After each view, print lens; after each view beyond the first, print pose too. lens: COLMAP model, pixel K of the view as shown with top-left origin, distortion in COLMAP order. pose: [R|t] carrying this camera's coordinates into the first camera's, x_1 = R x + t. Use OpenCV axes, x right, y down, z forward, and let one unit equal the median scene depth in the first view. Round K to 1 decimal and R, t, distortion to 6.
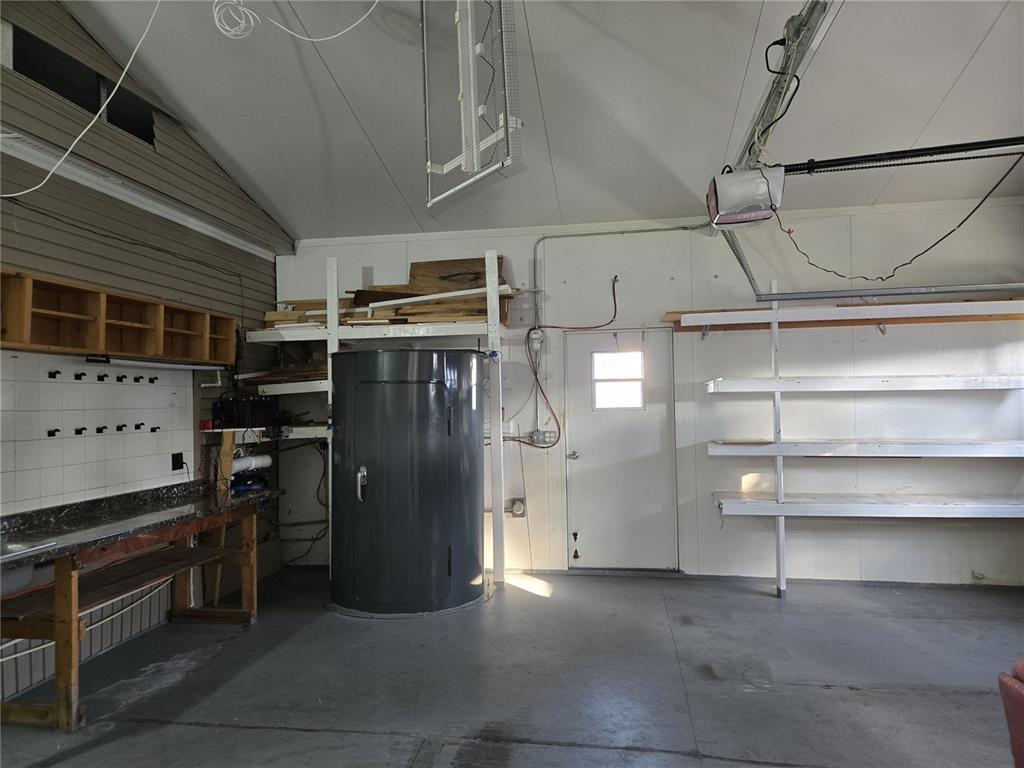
lens RADIAL K [[685.8, 0, 510.9], [0, 685.8, 381.0], [0, 0, 1]] dist [0.055541, -0.034846]
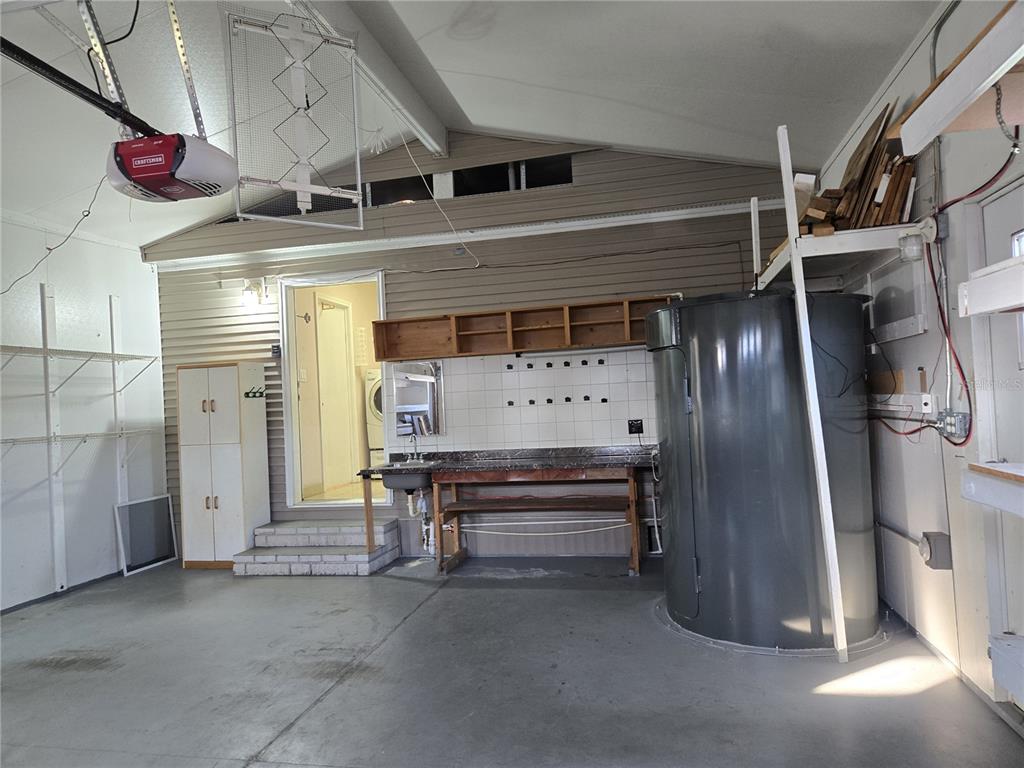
lens RADIAL K [[685.8, 0, 510.1], [0, 685.8, 390.6], [0, 0, 1]] dist [0.055541, -0.034846]
pose [[-0.062388, 0.005651, -0.998036, 0.909983], [0.085635, 0.996327, 0.000288, 0.044047], [0.994371, -0.085449, -0.062642, 1.099776]]
